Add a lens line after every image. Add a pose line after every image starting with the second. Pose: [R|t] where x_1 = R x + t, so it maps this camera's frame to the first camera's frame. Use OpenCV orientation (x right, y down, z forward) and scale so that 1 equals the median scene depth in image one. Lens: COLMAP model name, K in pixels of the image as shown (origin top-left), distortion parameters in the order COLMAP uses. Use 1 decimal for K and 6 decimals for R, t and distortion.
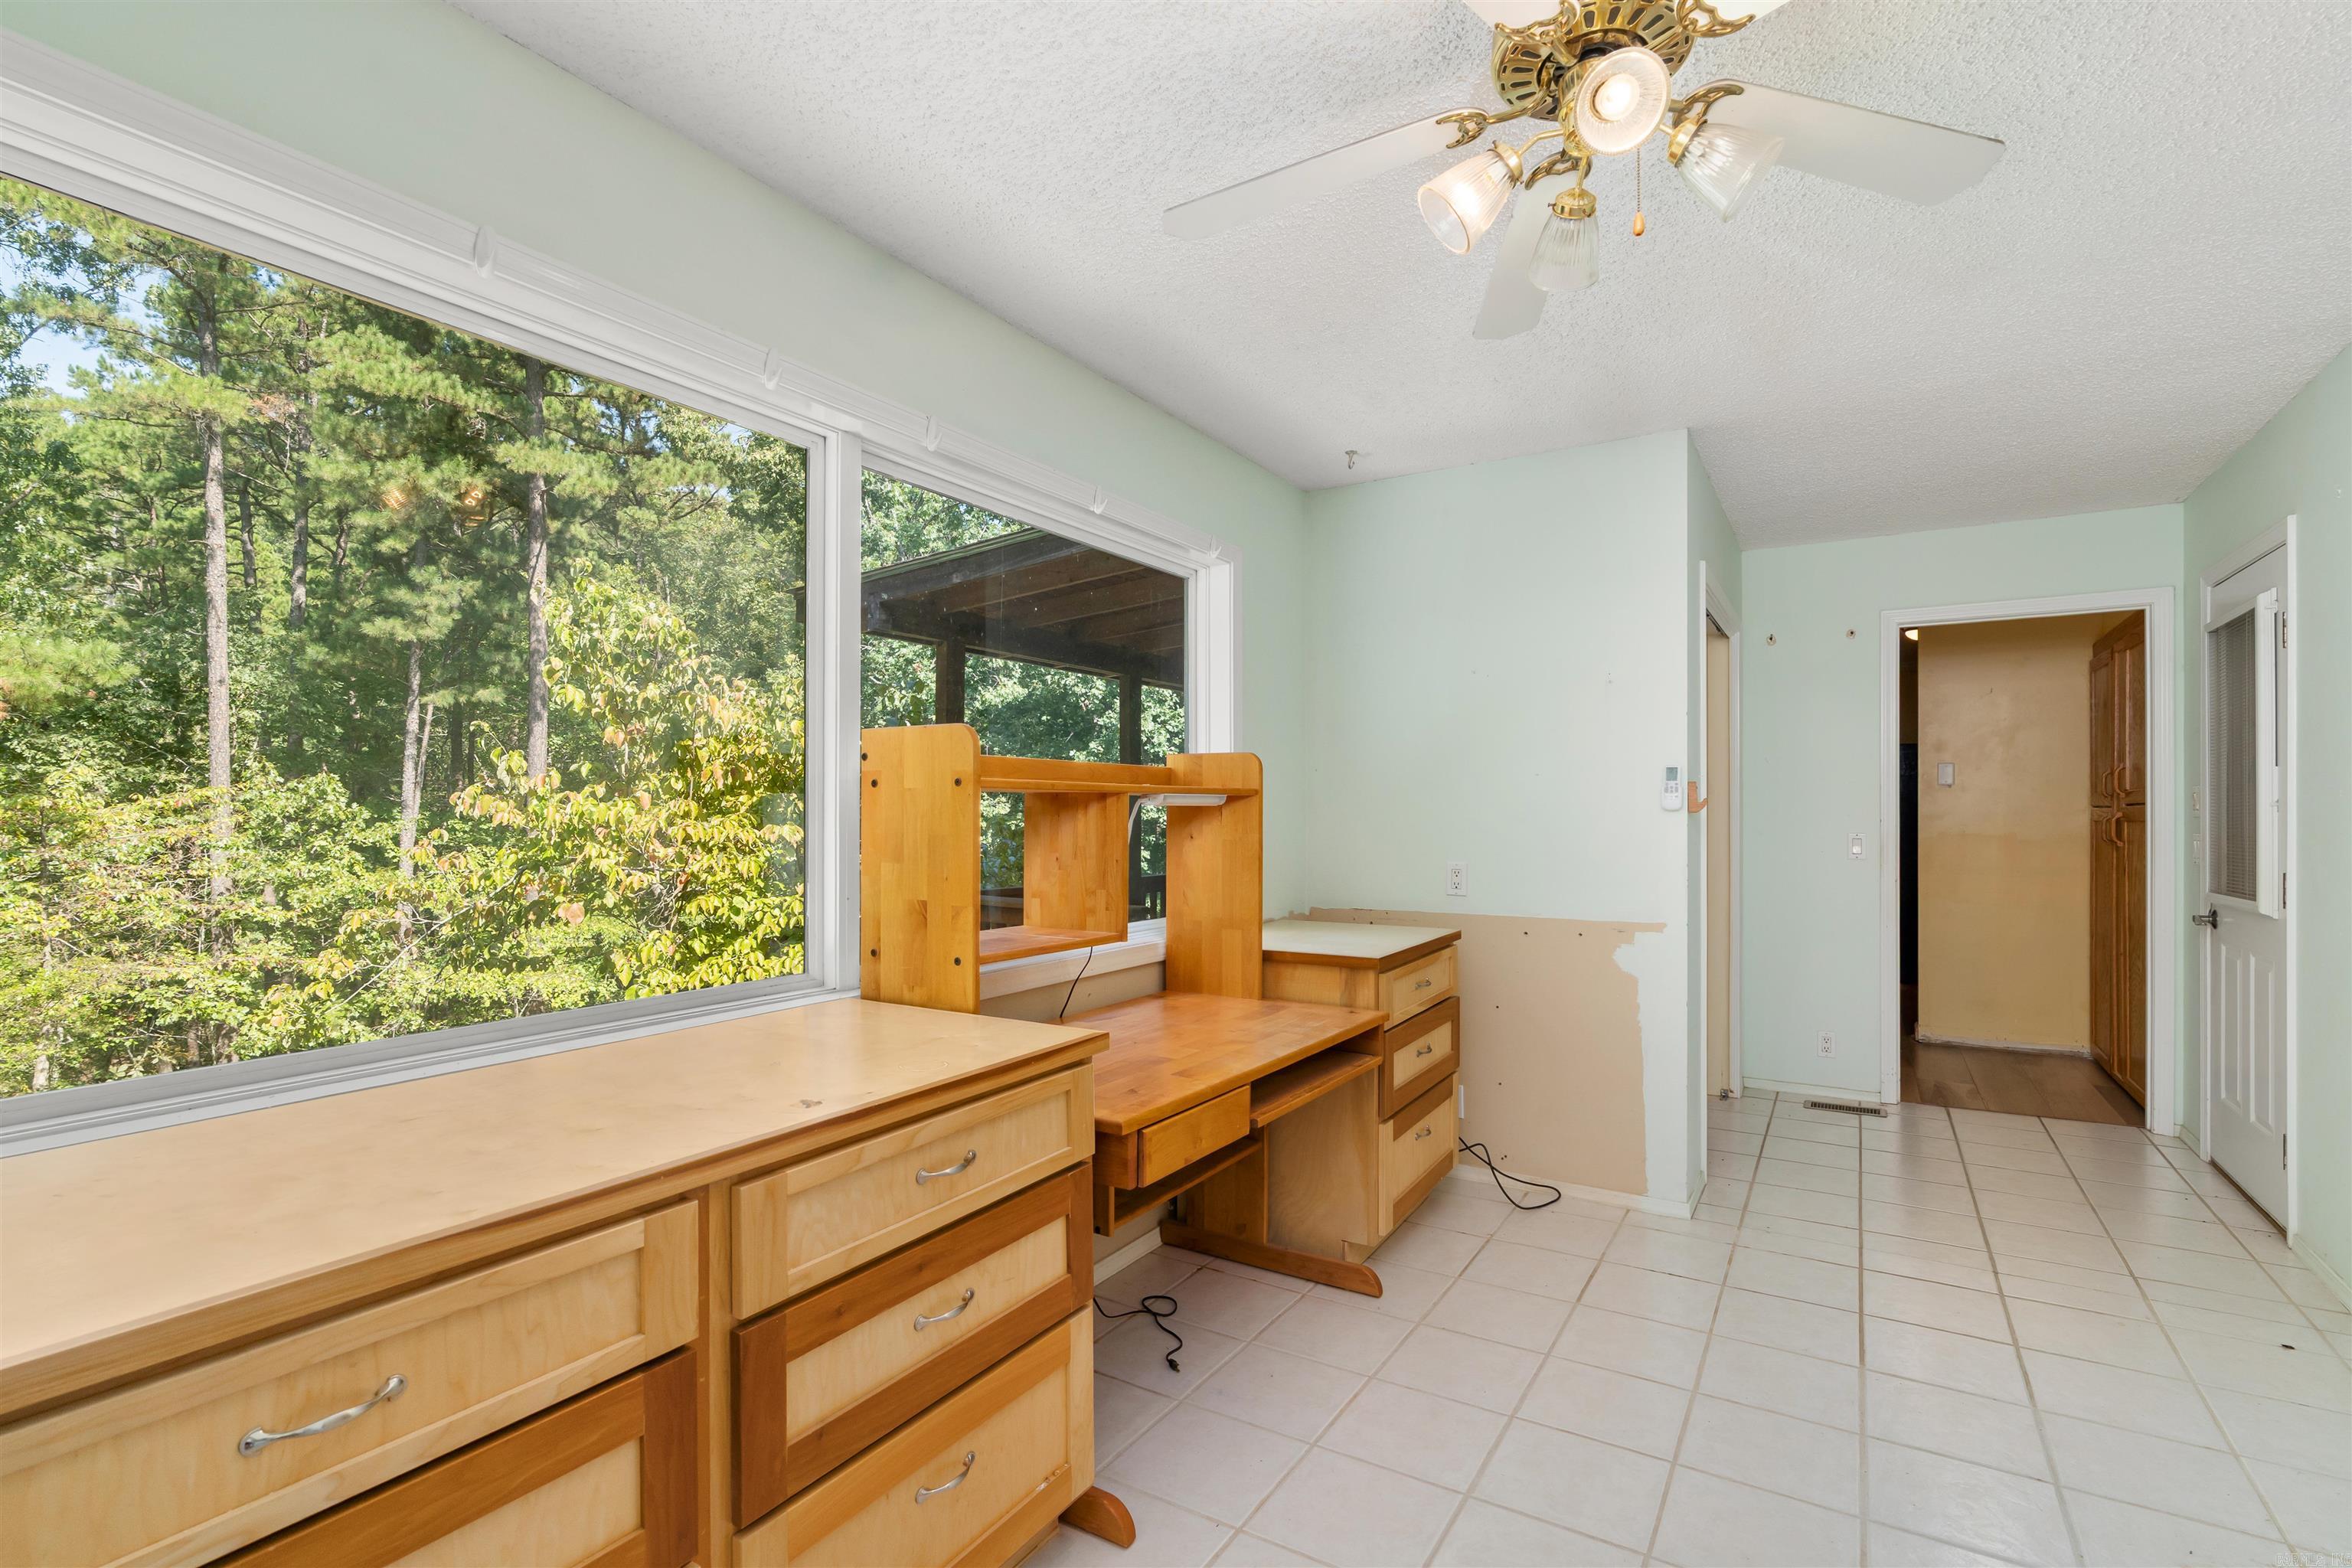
lens RADIAL K [[1094.5, 0, 1178.2], [0, 1094.5, 796.7], [0, 0, 1]] dist [-0.003306, -0.000005]
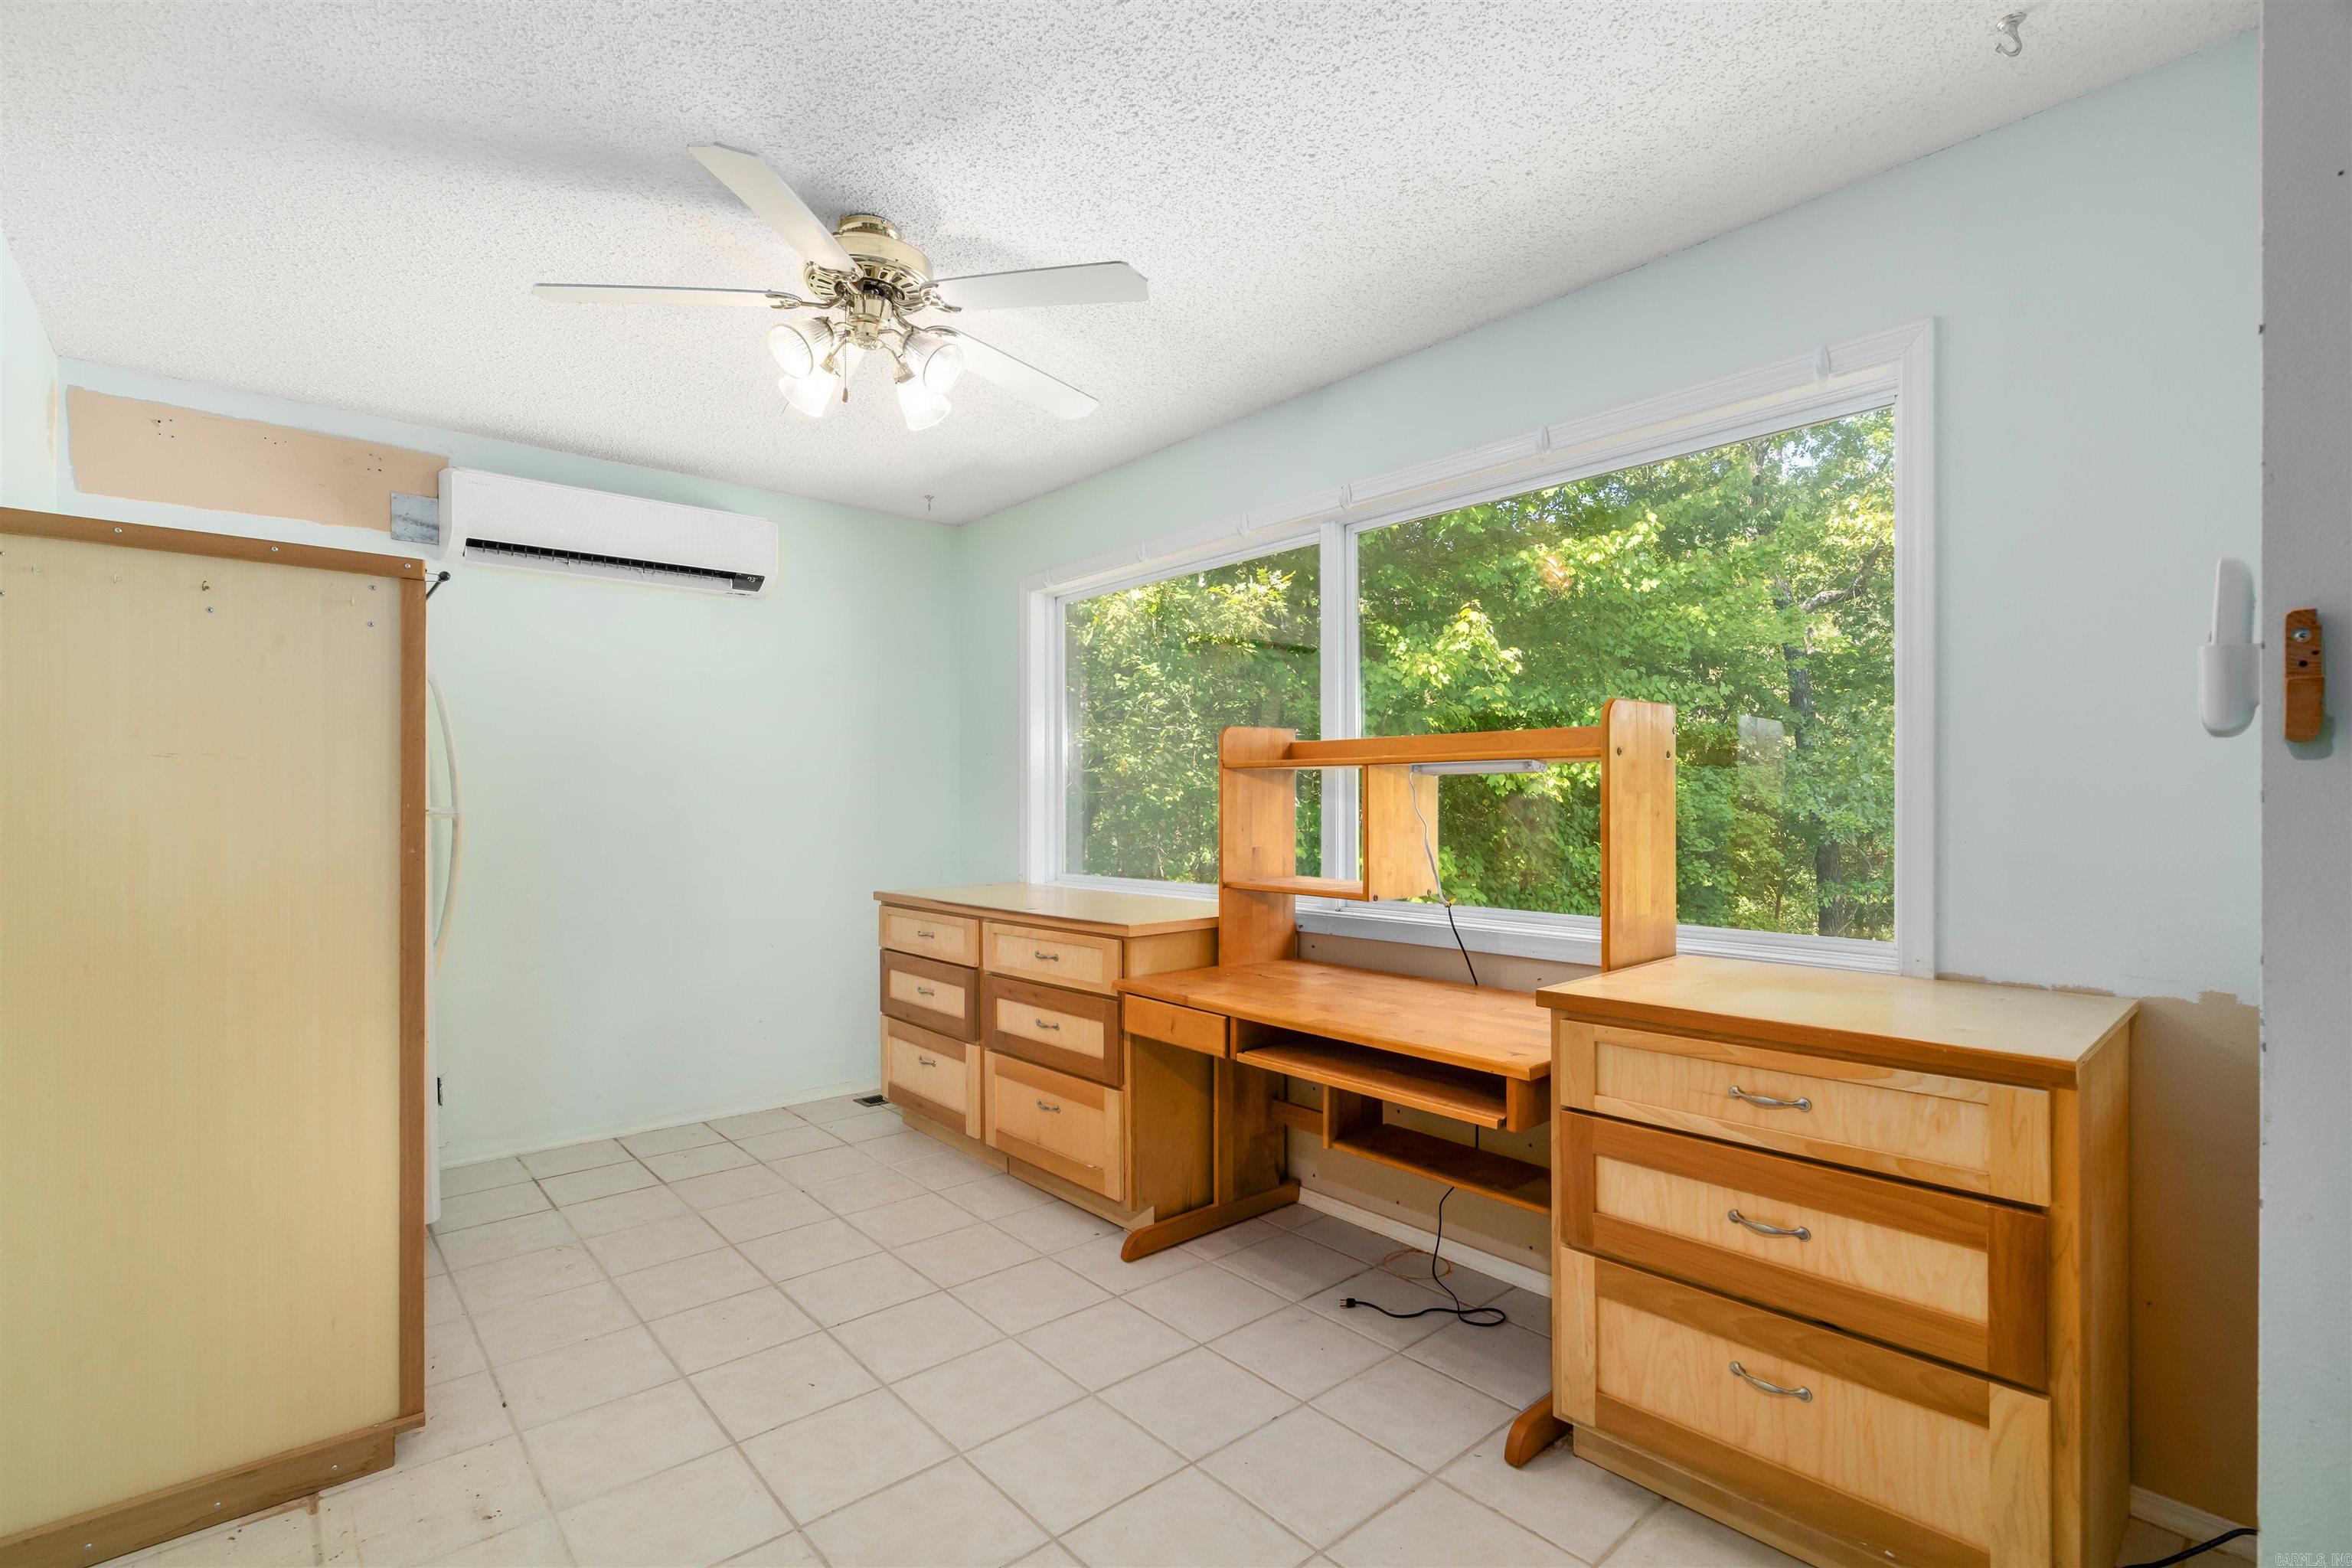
lens RADIAL K [[1094.5, 0, 1177.3], [0, 1094.5, 783.4], [0, 0, 1]] dist [-0.003306, -0.000005]
pose [[-0.267482, -0.007989, -0.963530, 1.711397], [-0.004062, 0.999966, -0.007164, 0.019904], [0.963554, 0.001998, -0.267505, 1.761714]]
